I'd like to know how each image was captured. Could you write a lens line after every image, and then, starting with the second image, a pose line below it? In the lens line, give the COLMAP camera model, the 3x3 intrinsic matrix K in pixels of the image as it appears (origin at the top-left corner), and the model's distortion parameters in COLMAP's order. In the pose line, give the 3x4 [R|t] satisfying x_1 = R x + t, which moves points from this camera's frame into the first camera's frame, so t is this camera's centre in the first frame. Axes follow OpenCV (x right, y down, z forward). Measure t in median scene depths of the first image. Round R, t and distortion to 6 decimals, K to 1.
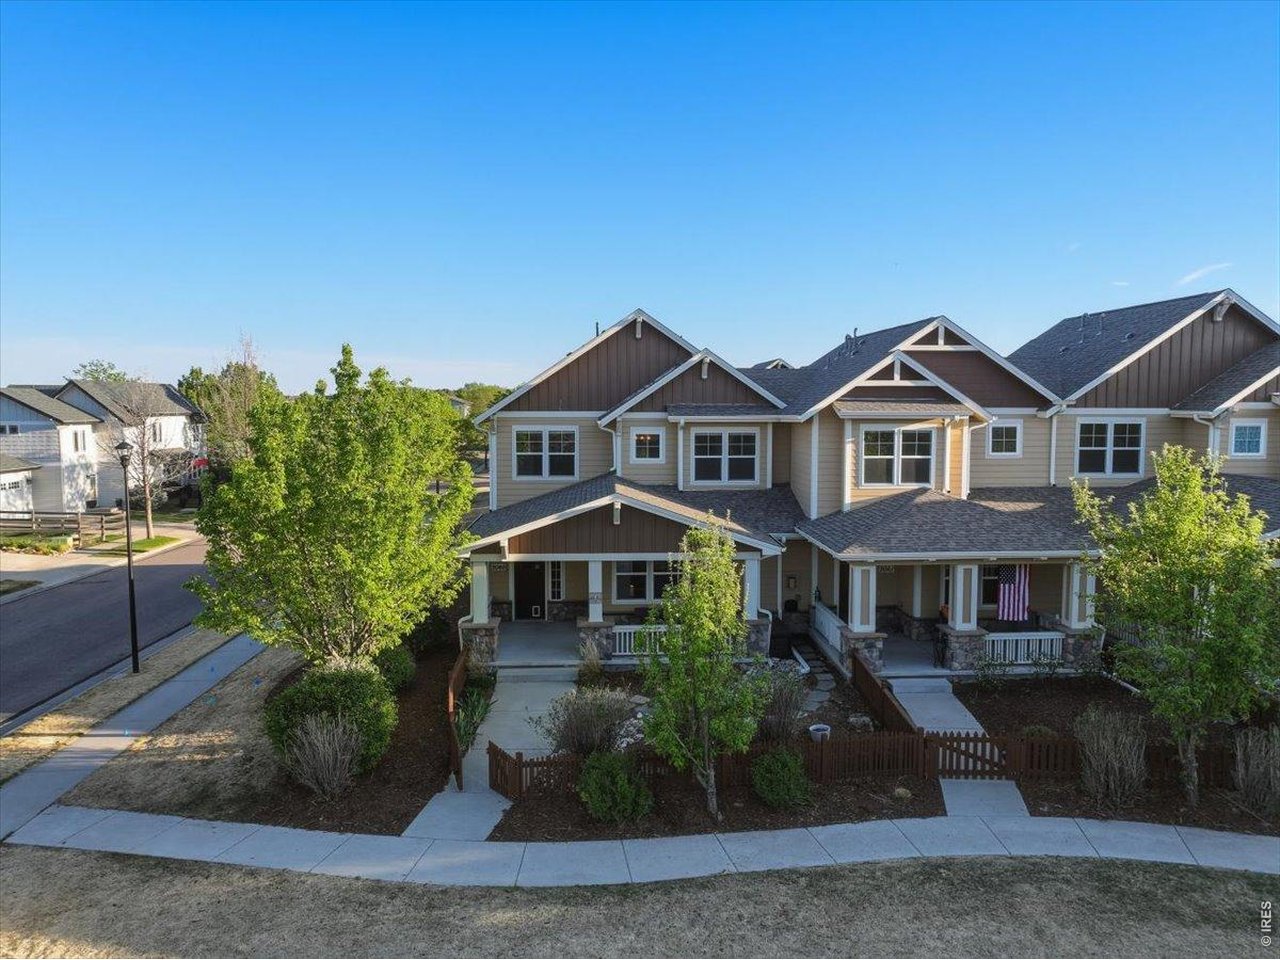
lens RADIAL K [[859.0, 0, 658.6], [0, 859.0, 478.5], [0, 0, 1]] dist [0.003860, 0.001039]
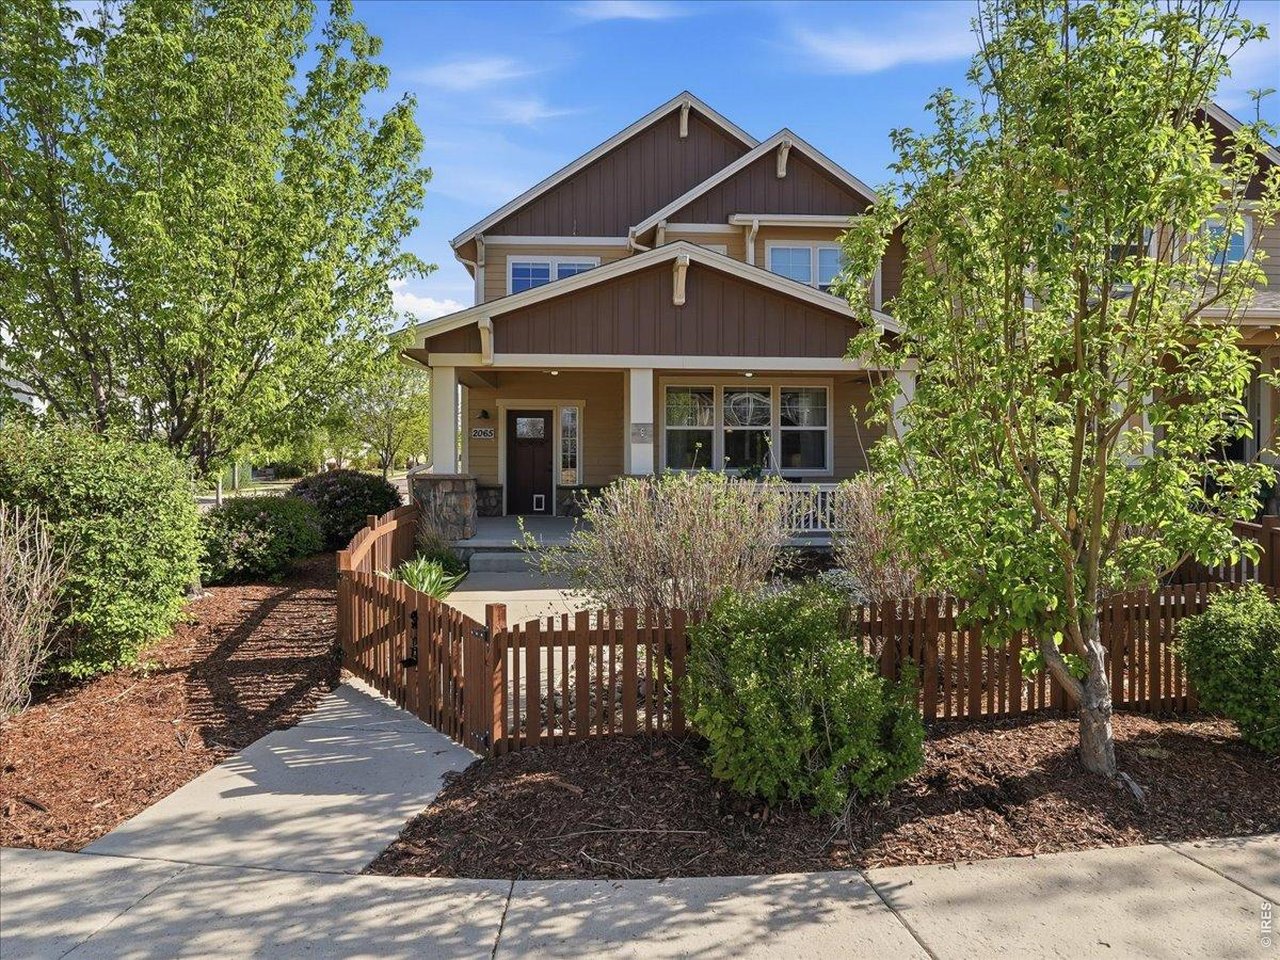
lens RADIAL K [[797.3, 0, 642.8], [0, 797.3, 454.1], [0, 0, 1]] dist [-0.032966, 0.000212]
pose [[0.999947, -0.006036, -0.008338, -0.062067], [0.005468, 0.997766, -0.066580, 0.171976], [0.008721, 0.066531, 0.997746, 0.417834]]
